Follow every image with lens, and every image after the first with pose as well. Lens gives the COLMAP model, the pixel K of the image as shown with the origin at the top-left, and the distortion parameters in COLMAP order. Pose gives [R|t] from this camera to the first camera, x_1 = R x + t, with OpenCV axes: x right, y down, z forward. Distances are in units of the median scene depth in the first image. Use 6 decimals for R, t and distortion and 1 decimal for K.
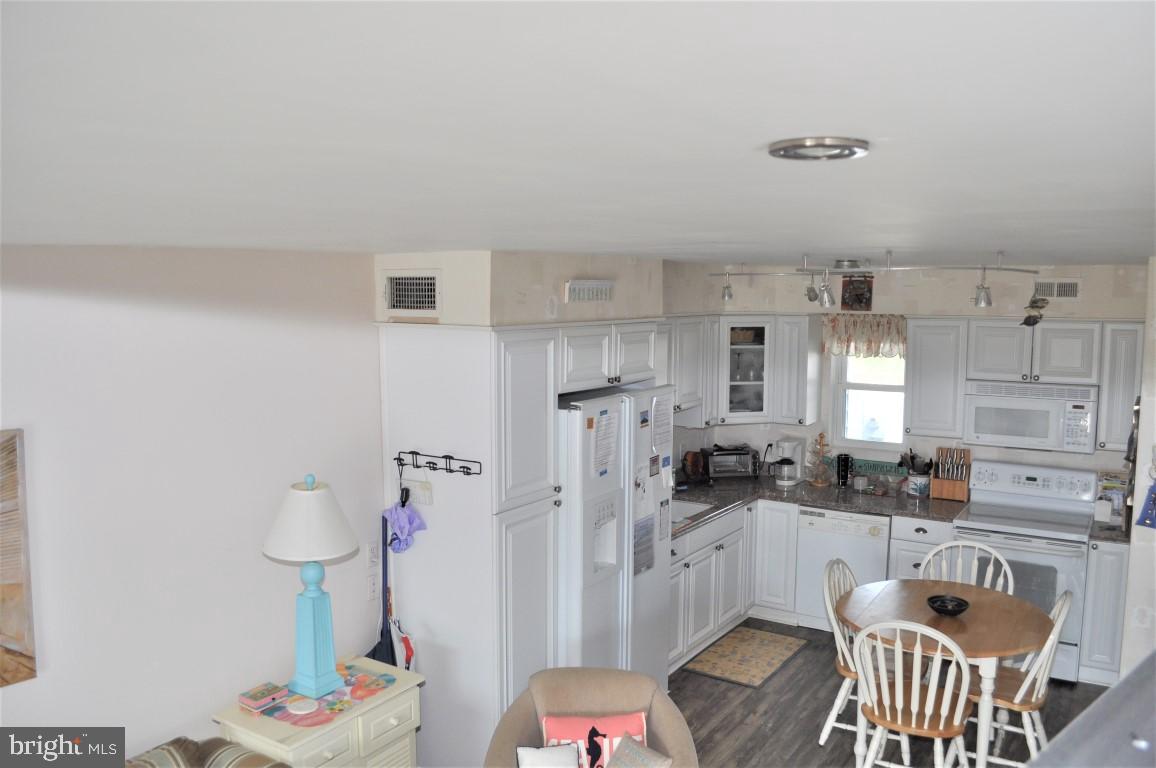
lens RADIAL K [[913.9, 0, 587.6], [0, 913.9, 400.9], [0, 0, 1]] dist [-0.078380, -0.000866]
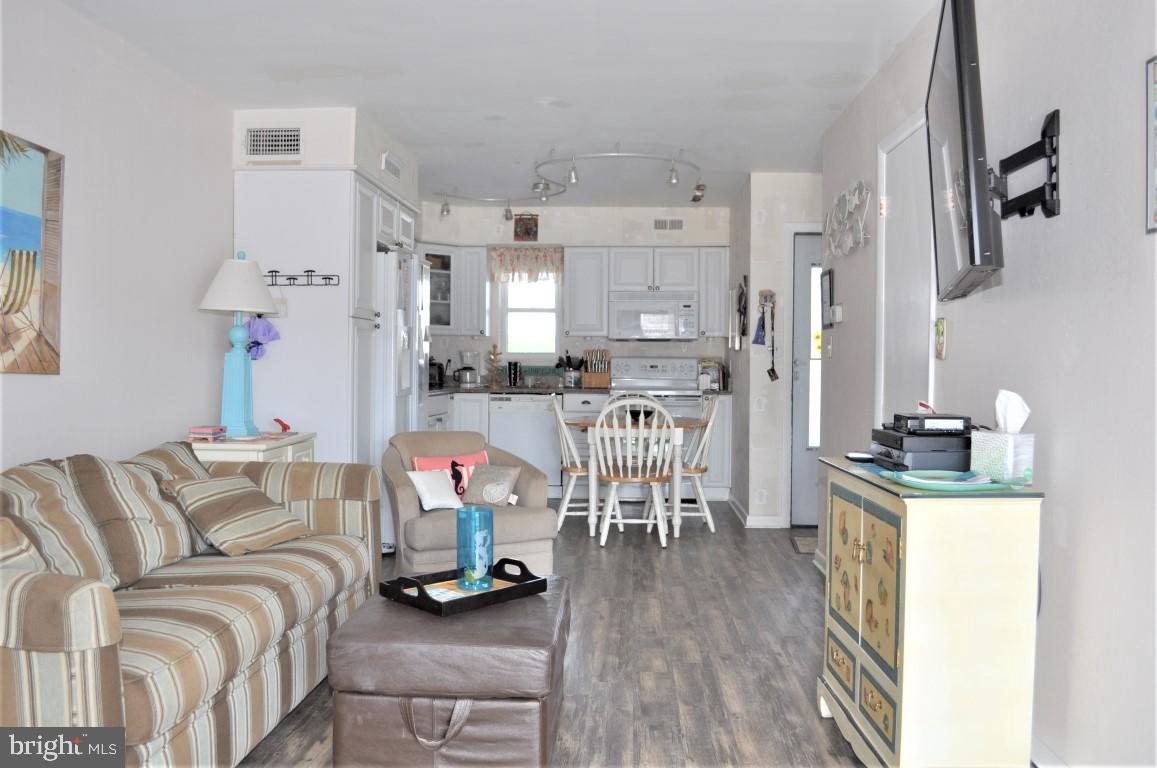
lens RADIAL K [[914.7, 0, 603.6], [0, 914.7, 400.6], [0, 0, 1]] dist [-0.078380, -0.000866]
pose [[0.860052, -0.018098, 0.509885, -0.289223], [0.051791, 0.997305, -0.051959, 0.210866], [-0.507570, 0.071094, 0.858672, -0.160748]]
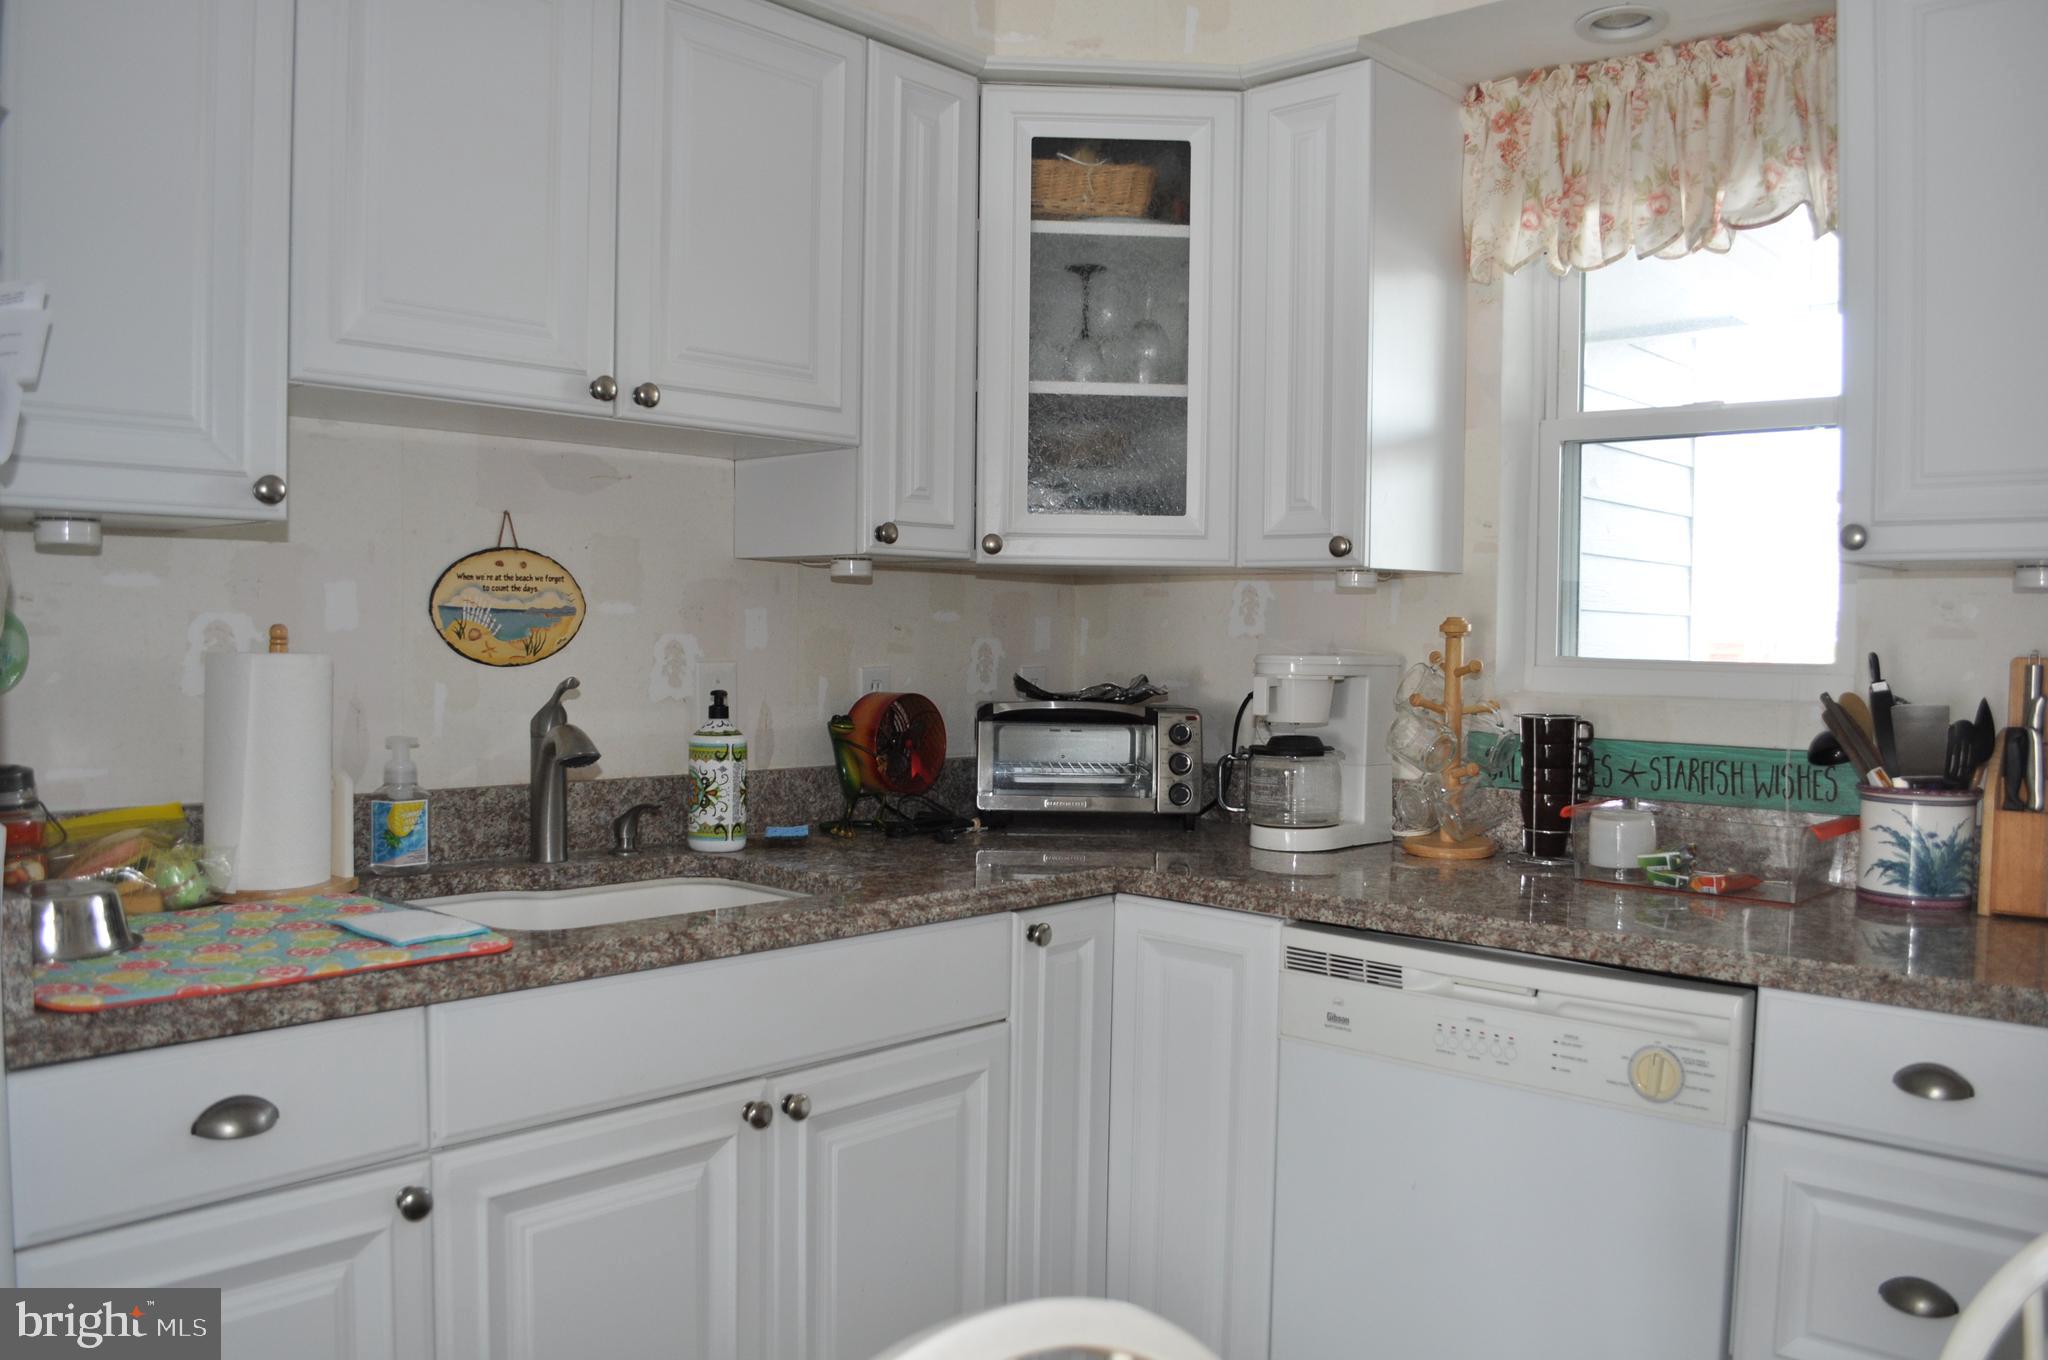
lens RADIAL K [[1619.0, 0, 1014.3], [0, 1619.0, 717.7], [0, 0, 1]] dist [-0.078380, -0.000866]
pose [[0.986819, 0.021519, -0.160391, 0.246549], [-0.031222, 0.997815, -0.058223, 0.098589], [0.158787, 0.062463, 0.985335, 0.683432]]
